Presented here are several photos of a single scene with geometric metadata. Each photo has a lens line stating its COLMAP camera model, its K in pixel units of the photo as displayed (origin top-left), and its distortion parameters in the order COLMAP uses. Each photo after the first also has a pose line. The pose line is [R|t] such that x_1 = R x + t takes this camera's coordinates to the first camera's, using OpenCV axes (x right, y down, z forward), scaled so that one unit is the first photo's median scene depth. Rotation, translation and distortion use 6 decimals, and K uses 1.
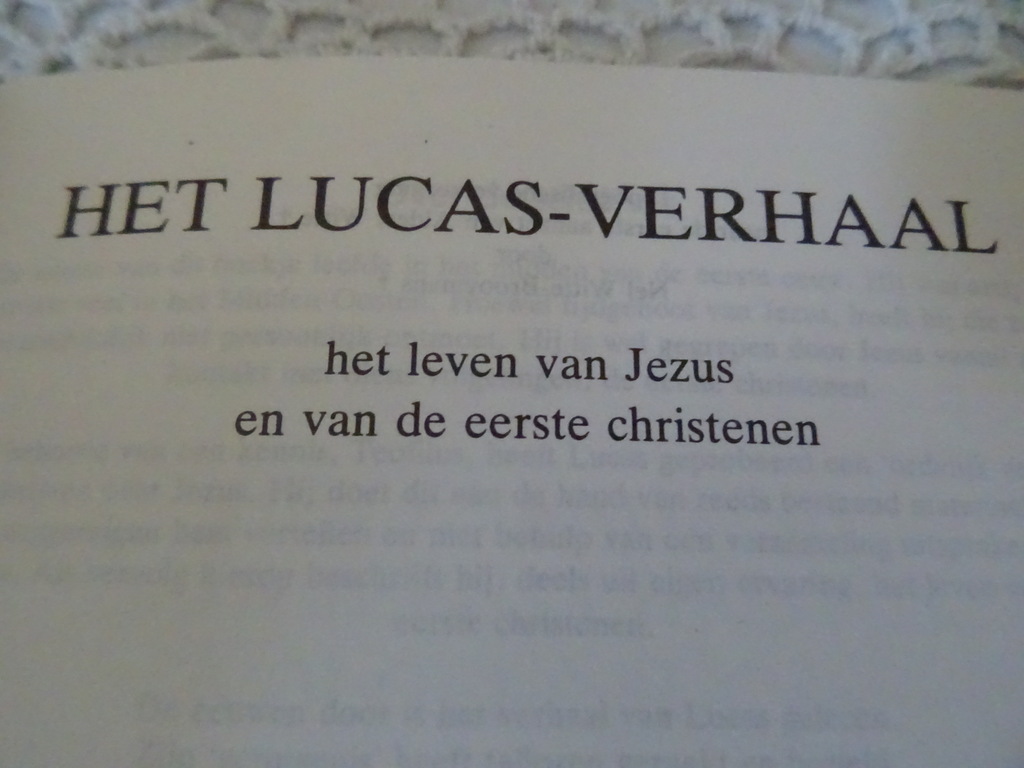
lens RADIAL K [[706.1, 0, 512.0], [0, 706.1, 384.0], [0, 0, 1]] dist [-0.012468, -0.024321]
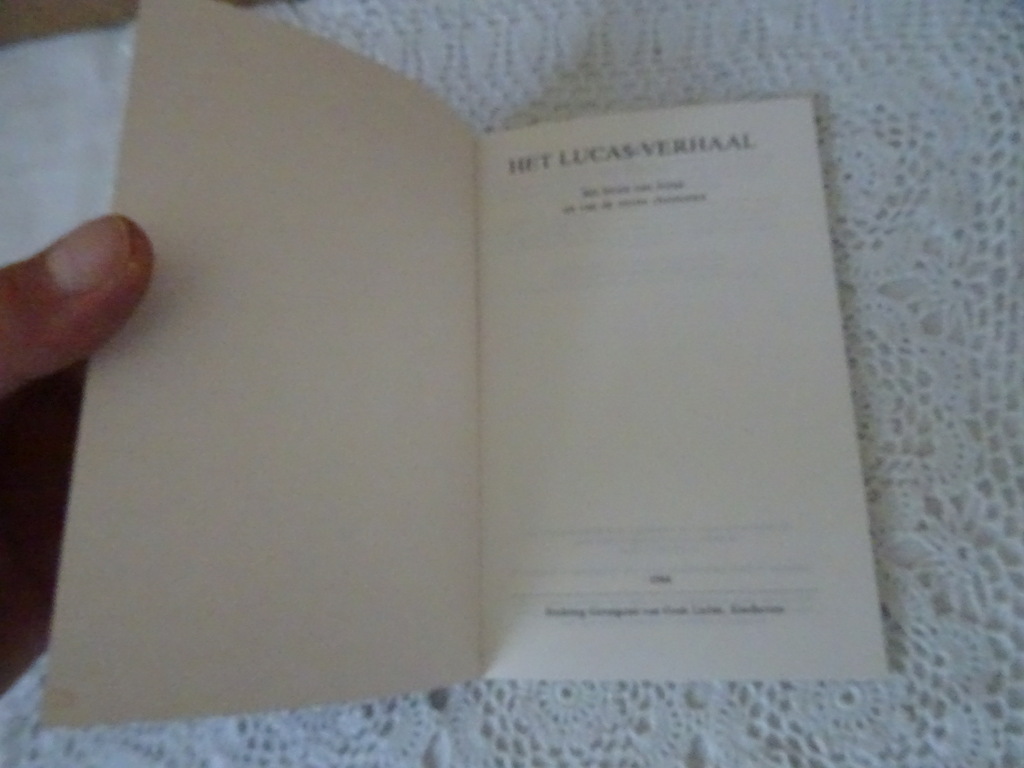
lens RADIAL K [[771.2, 0, 512.0], [0, 771.2, 384.0], [0, 0, 1]] dist [0.004152, -0.078079]
pose [[0.982909, -0.083078, -0.164279, -0.020675], [0.085018, 0.996368, 0.004803, 0.990657], [0.163283, -0.018688, 0.986402, -3.448766]]
